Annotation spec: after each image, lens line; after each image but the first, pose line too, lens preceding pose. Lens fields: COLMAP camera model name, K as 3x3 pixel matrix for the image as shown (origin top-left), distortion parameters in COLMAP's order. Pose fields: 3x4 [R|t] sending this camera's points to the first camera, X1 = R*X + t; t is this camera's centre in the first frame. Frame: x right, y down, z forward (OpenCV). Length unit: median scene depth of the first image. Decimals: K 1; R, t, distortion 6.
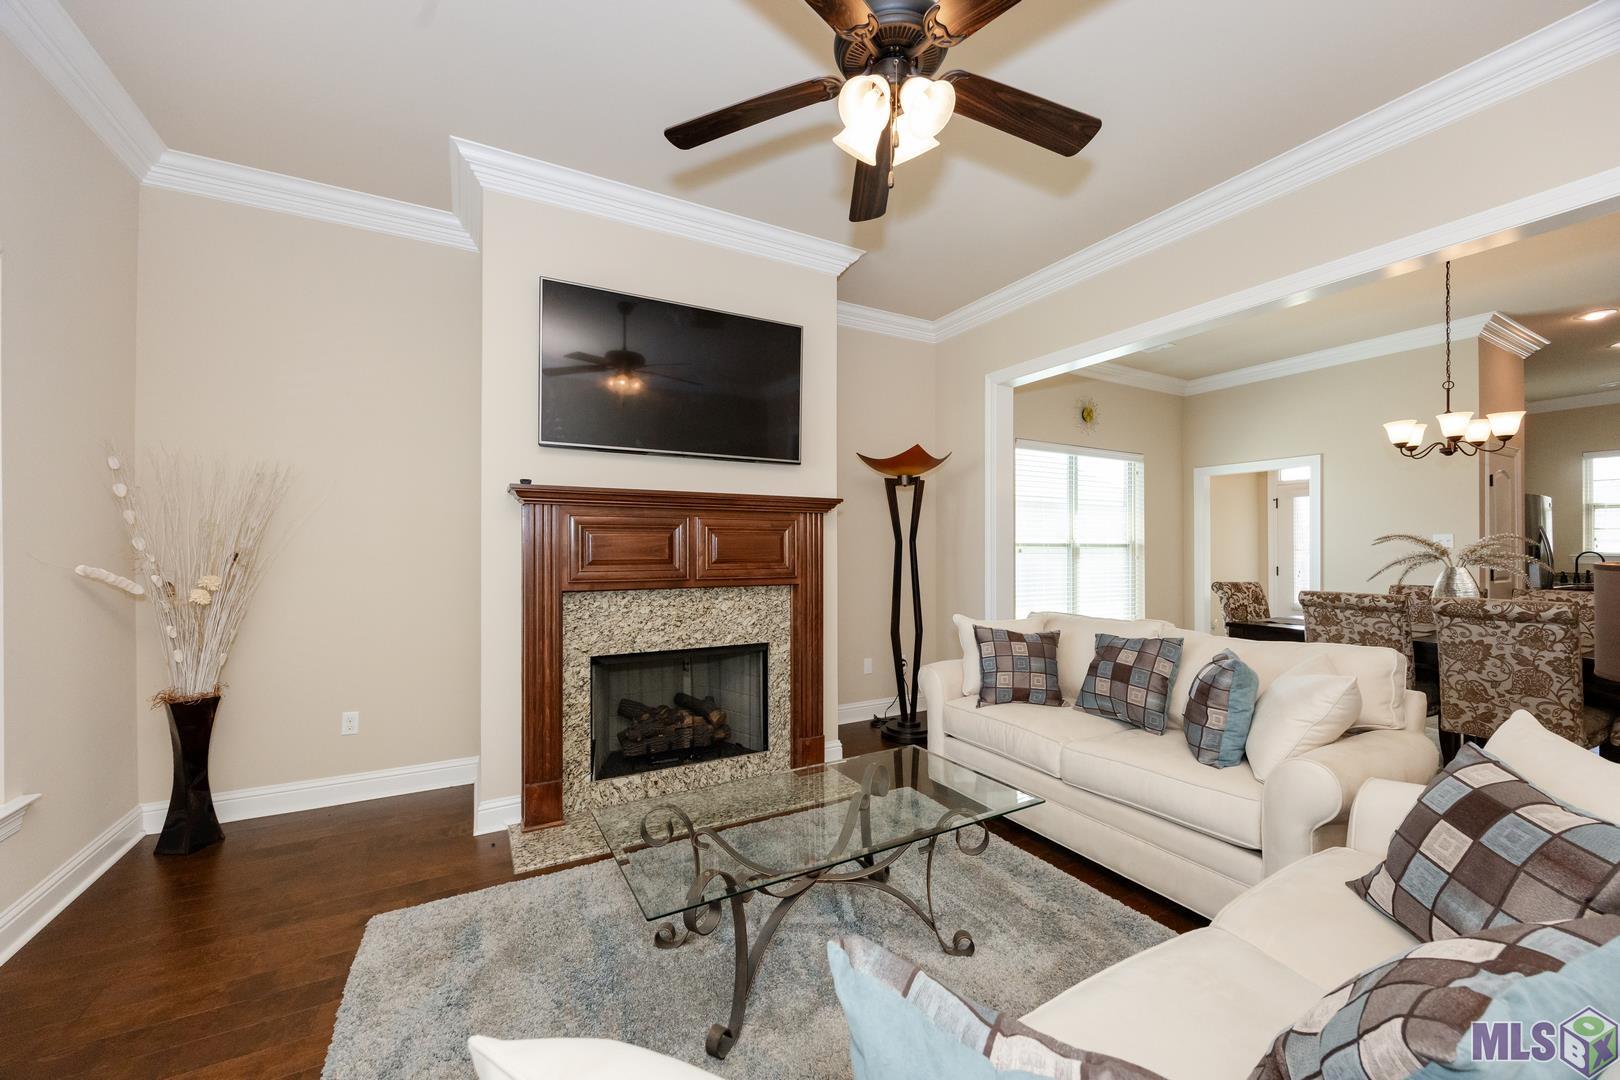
lens RADIAL K [[625.6, 0, 804.8], [0, 625.6, 542.7], [0, 0, 1]] dist [0.000275, 0.000153]
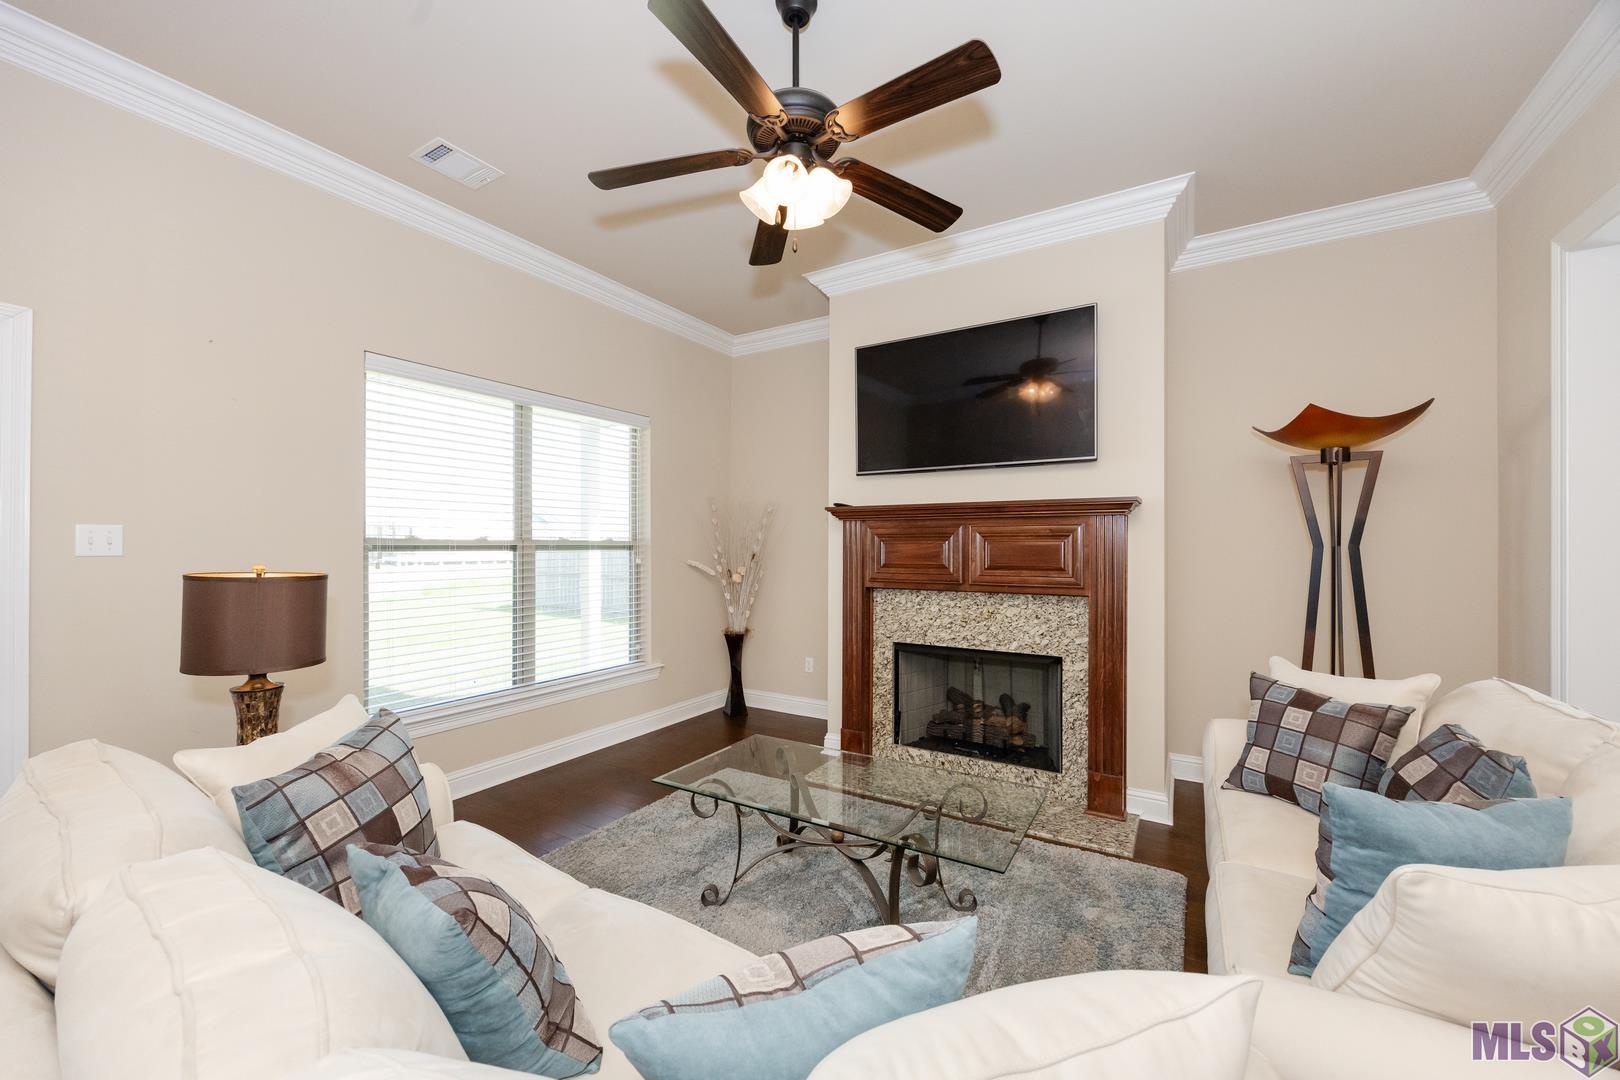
lens RADIAL K [[625.6, 0, 808.3], [0, 625.6, 542.3], [0, 0, 1]] dist [0.000275, 0.000153]
pose [[0.502138, -0.005039, -0.864773, 0.606747], [0.003471, 0.999987, -0.003811, -0.008926], [0.864781, -0.001088, 0.502149, 0.227950]]
